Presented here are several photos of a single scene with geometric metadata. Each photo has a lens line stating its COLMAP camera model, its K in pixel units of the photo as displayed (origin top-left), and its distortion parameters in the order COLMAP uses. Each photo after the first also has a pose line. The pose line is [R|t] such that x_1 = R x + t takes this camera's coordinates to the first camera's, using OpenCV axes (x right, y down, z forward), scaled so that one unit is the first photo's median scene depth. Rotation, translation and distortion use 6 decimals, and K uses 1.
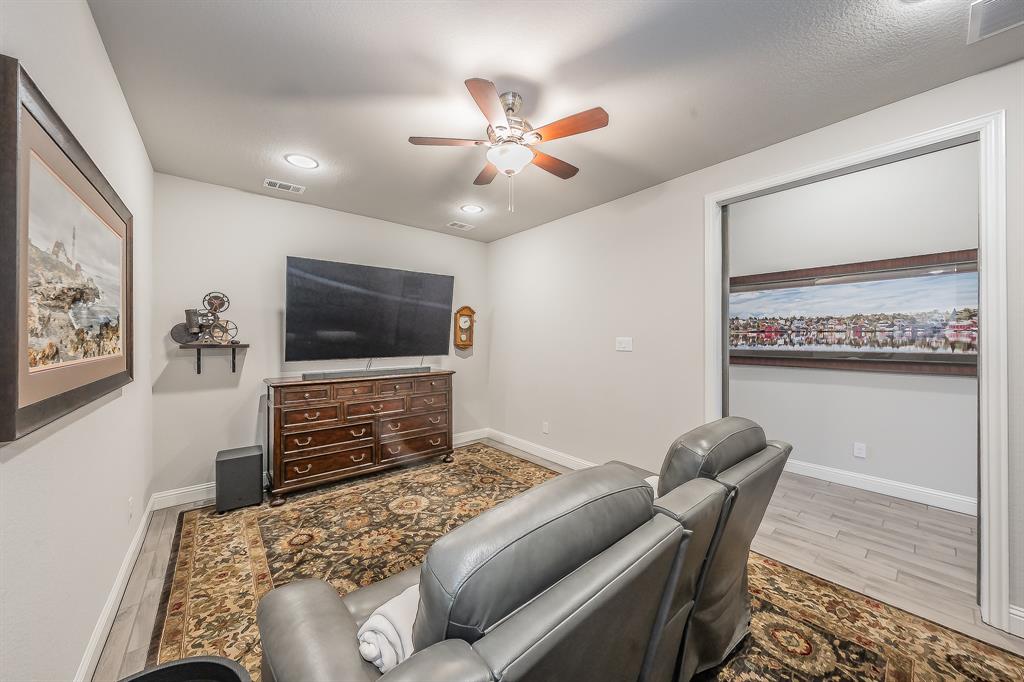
lens RADIAL K [[351.1, 0, 504.5], [0, 351.1, 343.1], [0, 0, 1]] dist [-0.006103, 0.000115]
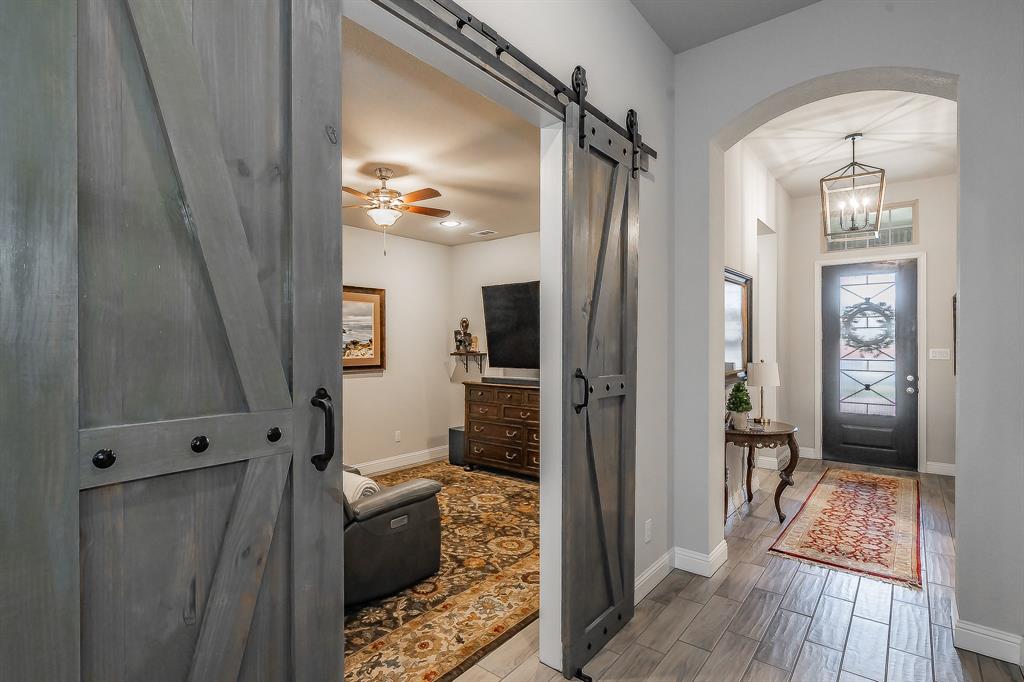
lens RADIAL K [[502.6, 0, 461.6], [0, 502.6, 344.6], [0, 0, 1]] dist [-0.001056, -0.001678]
pose [[0.161274, 0.002237, -0.986907, 1.215176], [-0.011207, 0.999937, 0.000436, -0.031807], [0.986846, 0.010990, 0.161289, 0.607580]]
